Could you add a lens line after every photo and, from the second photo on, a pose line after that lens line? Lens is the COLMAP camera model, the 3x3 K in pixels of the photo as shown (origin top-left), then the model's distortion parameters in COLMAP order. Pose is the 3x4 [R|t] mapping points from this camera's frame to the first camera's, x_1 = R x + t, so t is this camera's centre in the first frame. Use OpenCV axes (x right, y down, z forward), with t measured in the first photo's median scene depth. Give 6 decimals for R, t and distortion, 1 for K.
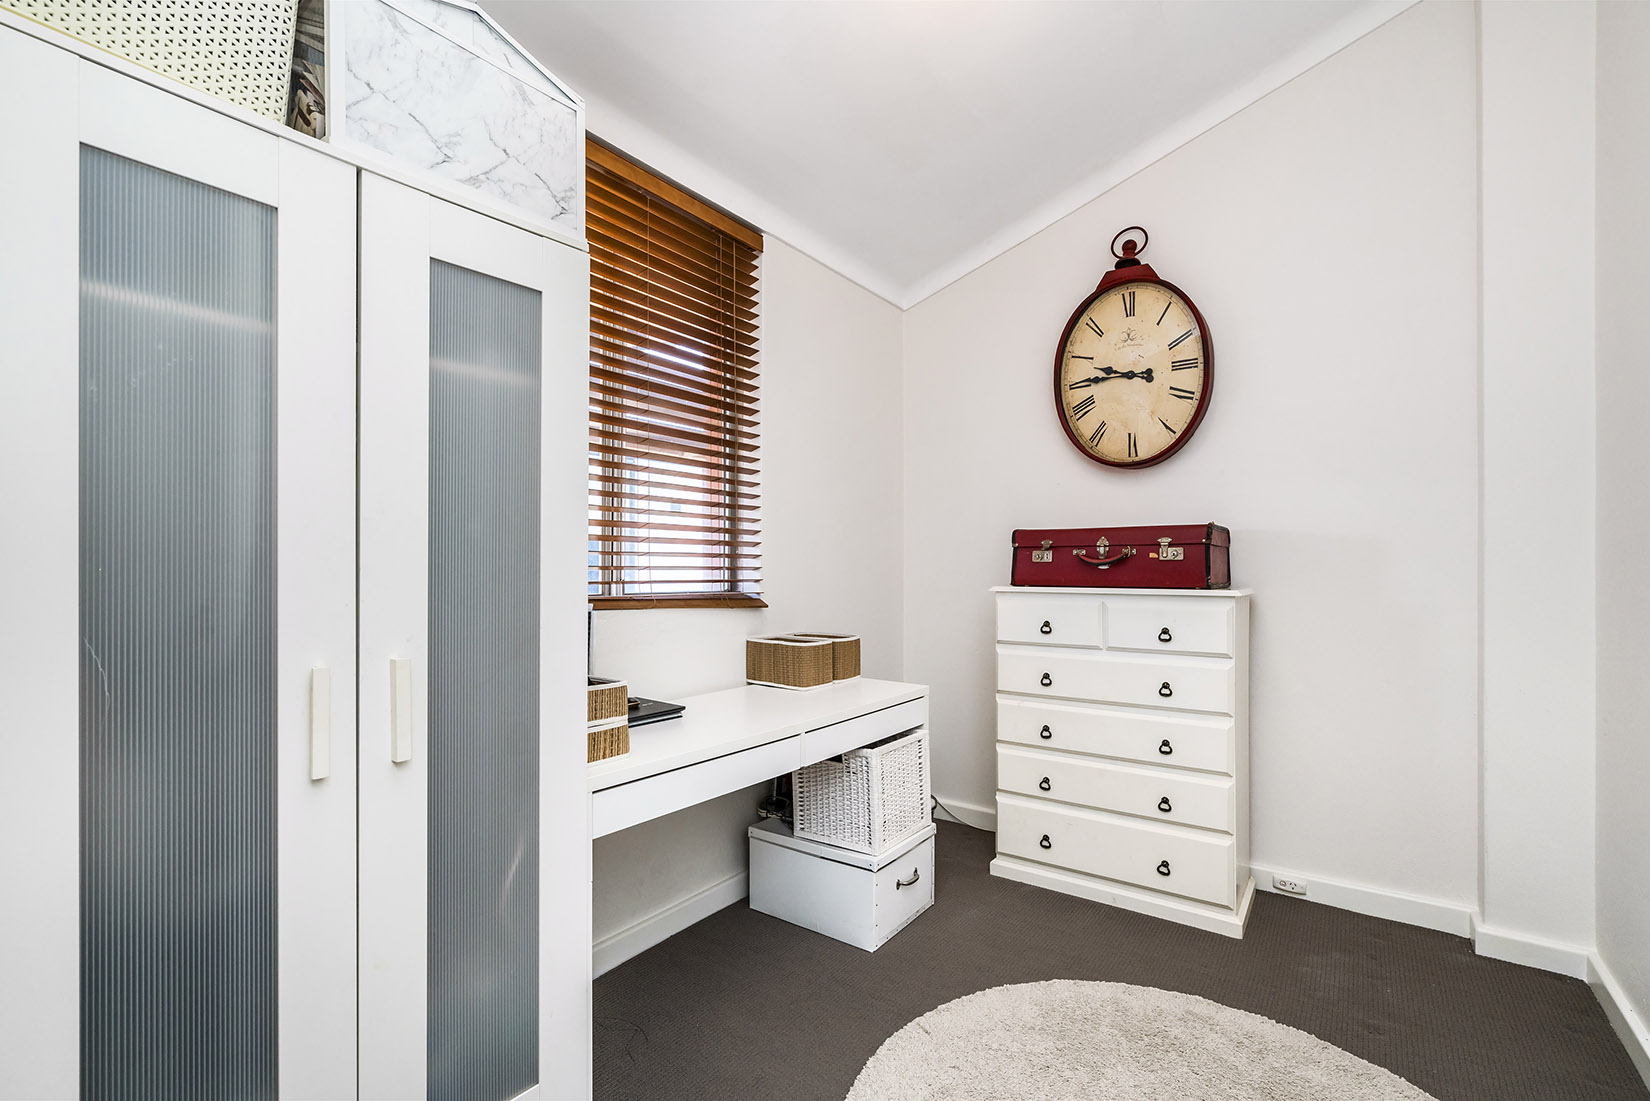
lens RADIAL K [[743.9, 0, 827.4], [0, 743.9, 548.6], [0, 0, 1]] dist [0.001622, 0.000251]
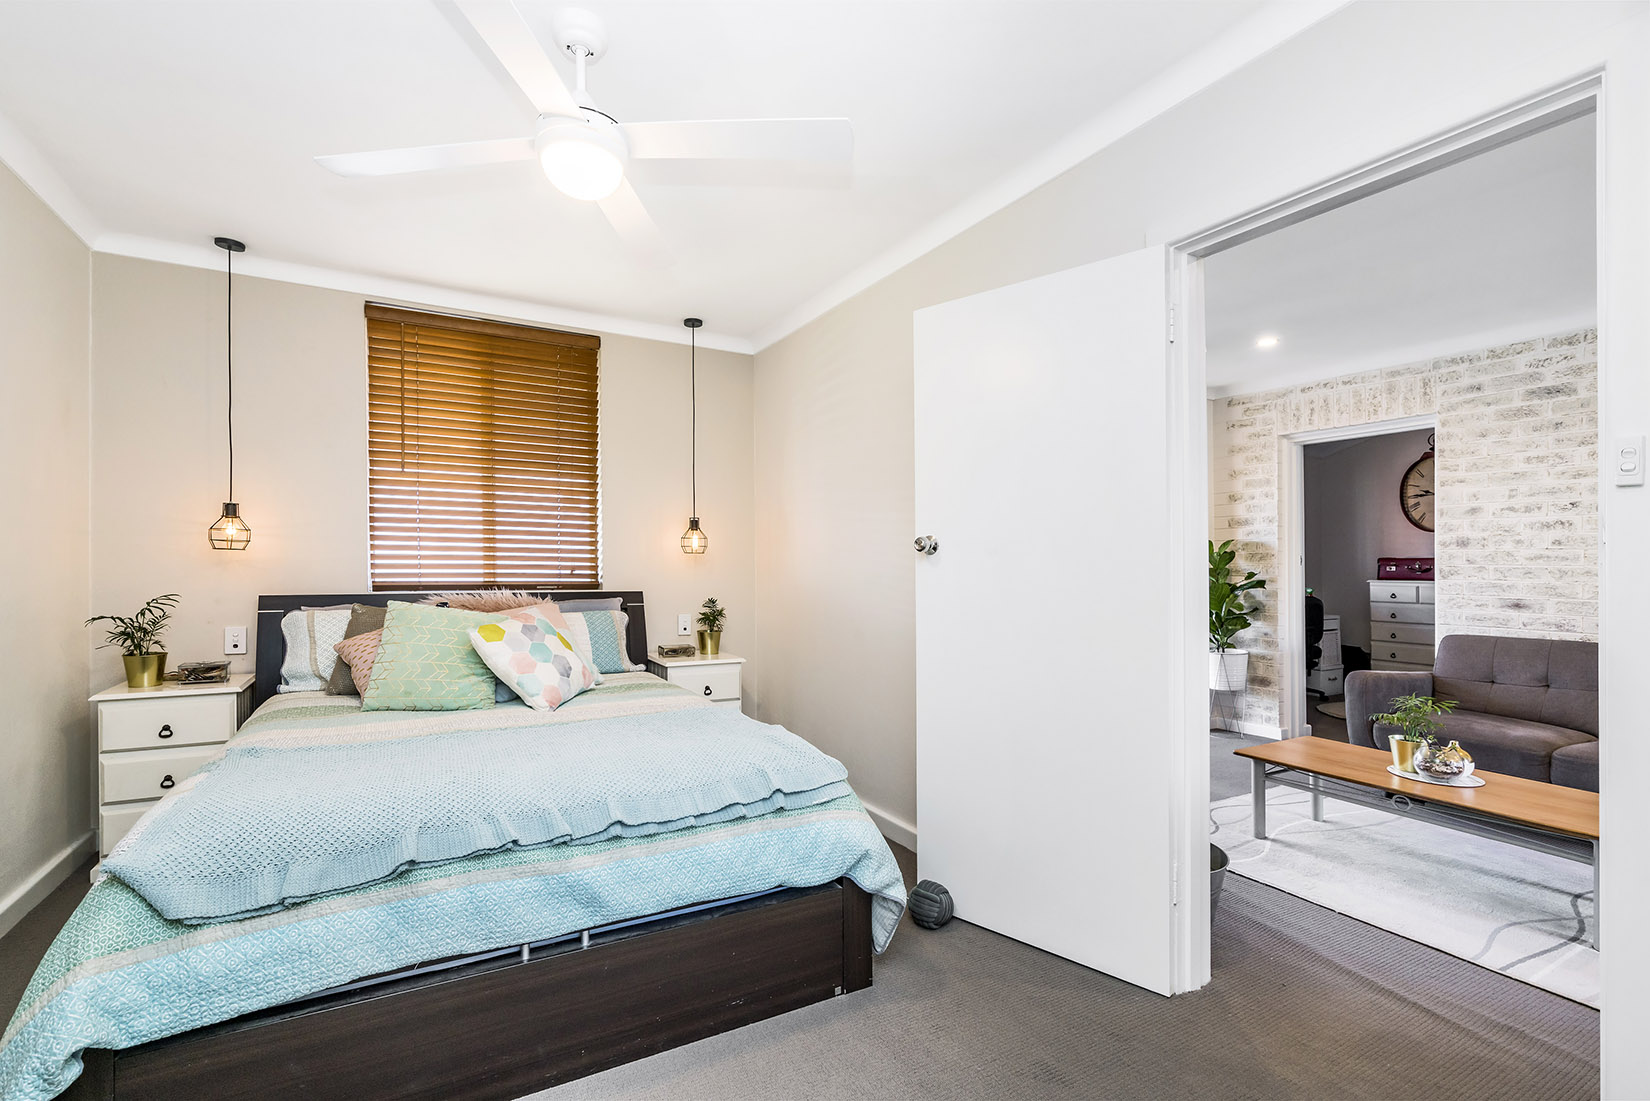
lens RADIAL K [[743.9, 0, 826.4], [0, 743.9, 560.8], [0, 0, 1]] dist [0.001622, 0.000251]
pose [[0.914169, 0.002129, -0.405327, -0.418441], [-0.005015, 0.999969, -0.006059, 0.008725], [0.405301, 0.007572, 0.914152, -1.973197]]
